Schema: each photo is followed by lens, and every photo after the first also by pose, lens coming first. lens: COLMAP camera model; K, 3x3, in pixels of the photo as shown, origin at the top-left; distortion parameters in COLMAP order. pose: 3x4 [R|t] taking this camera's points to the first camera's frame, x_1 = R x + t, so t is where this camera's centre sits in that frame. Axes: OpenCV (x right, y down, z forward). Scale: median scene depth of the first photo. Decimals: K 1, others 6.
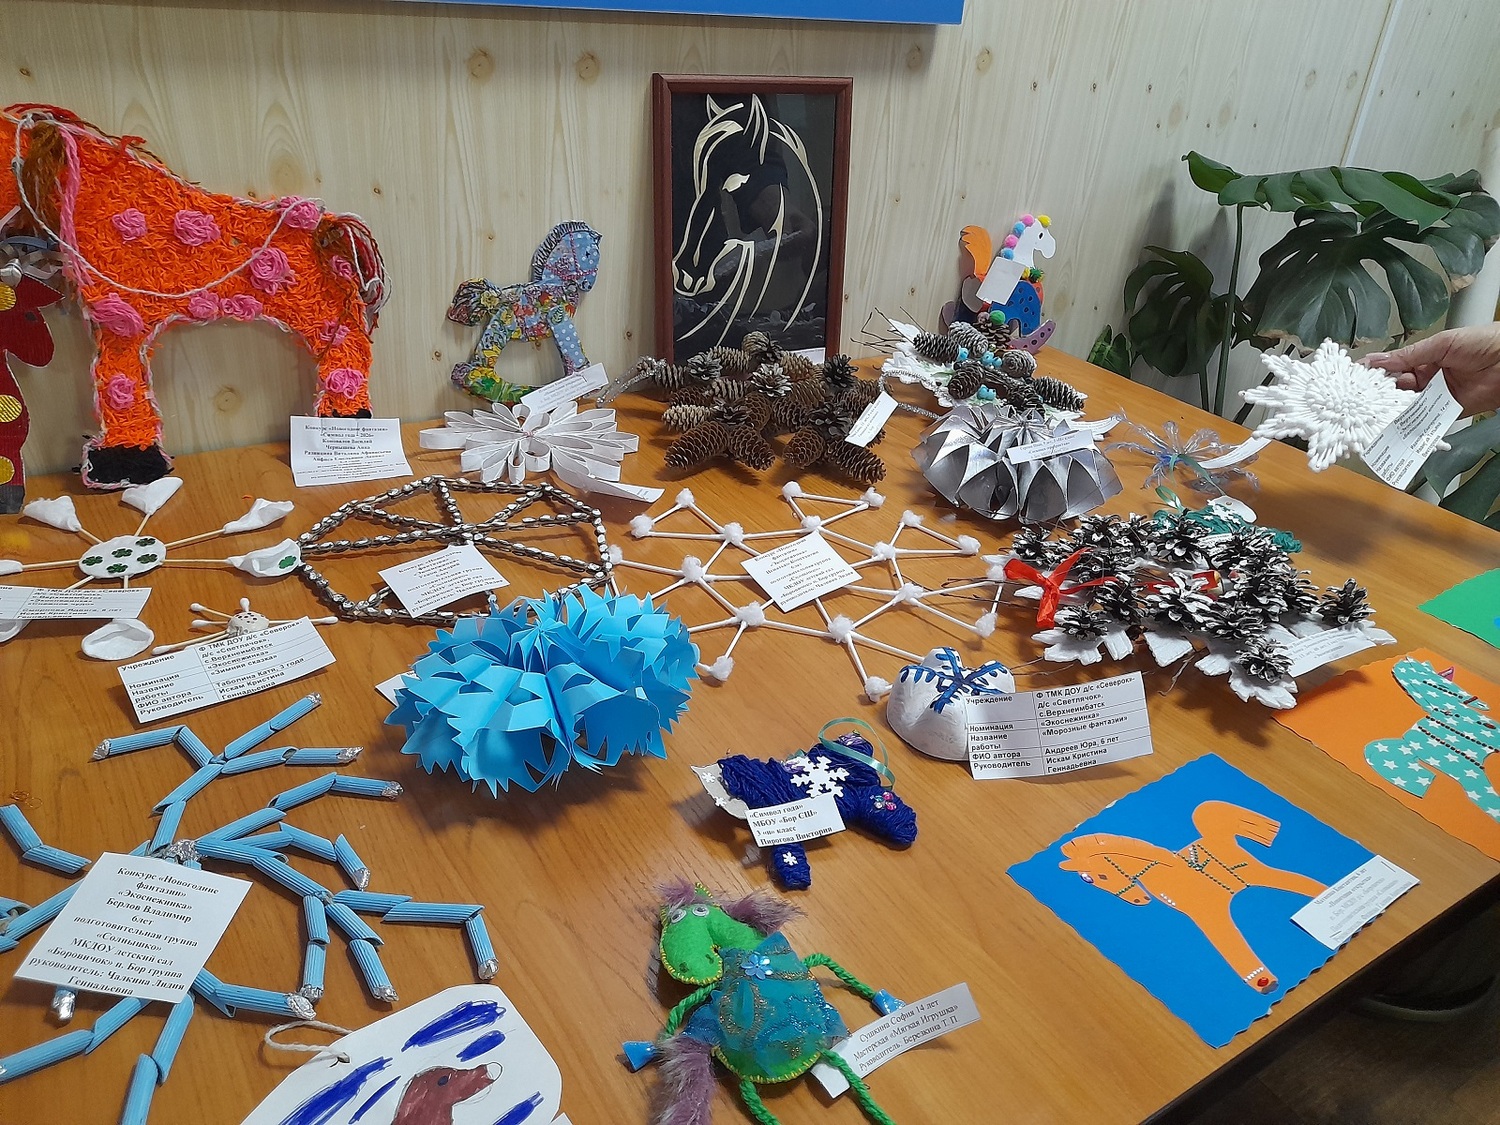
lens RADIAL K [[1098.8, 0, 755.8], [0, 1098.8, 555.2], [0, 0, 1]] dist [0.042881, -0.049811]
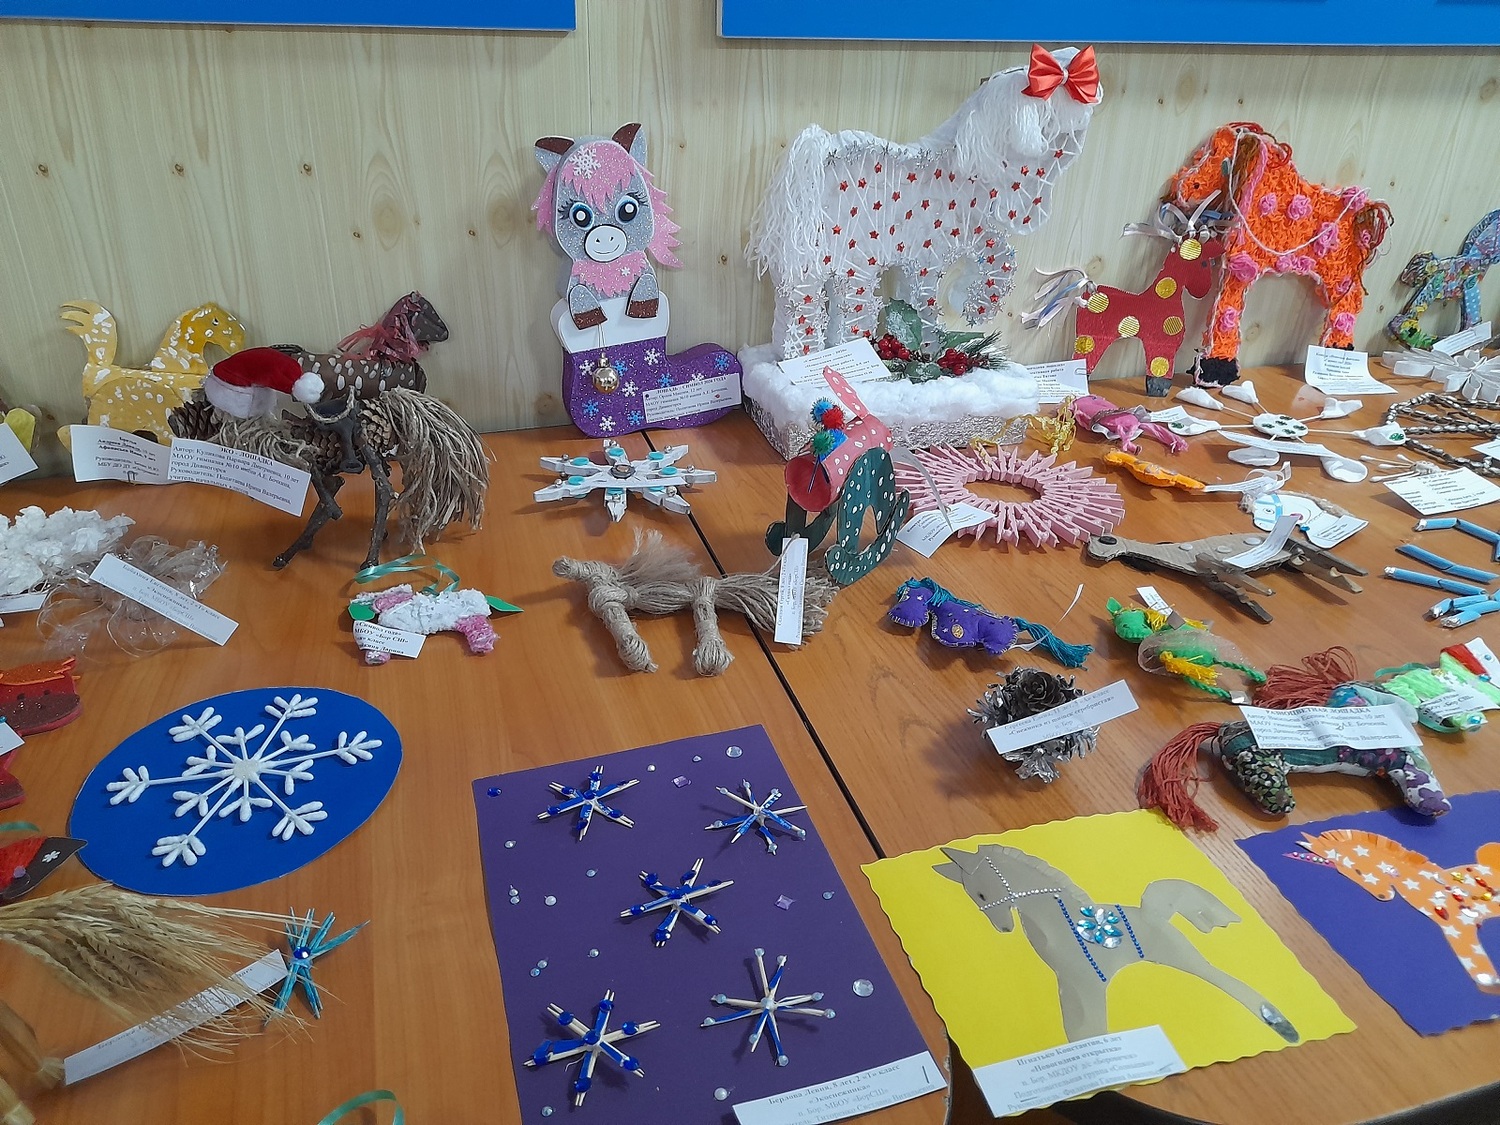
lens RADIAL K [[1098.8, 0, 755.8], [0, 1098.8, 555.2], [0, 0, 1]] dist [0.042881, -0.049811]
pose [[0.965496, 0.093983, -0.242869, -0.704109], [-0.095474, 0.995416, 0.005650, 0.188364], [0.242286, 0.017733, 0.970043, -0.493783]]
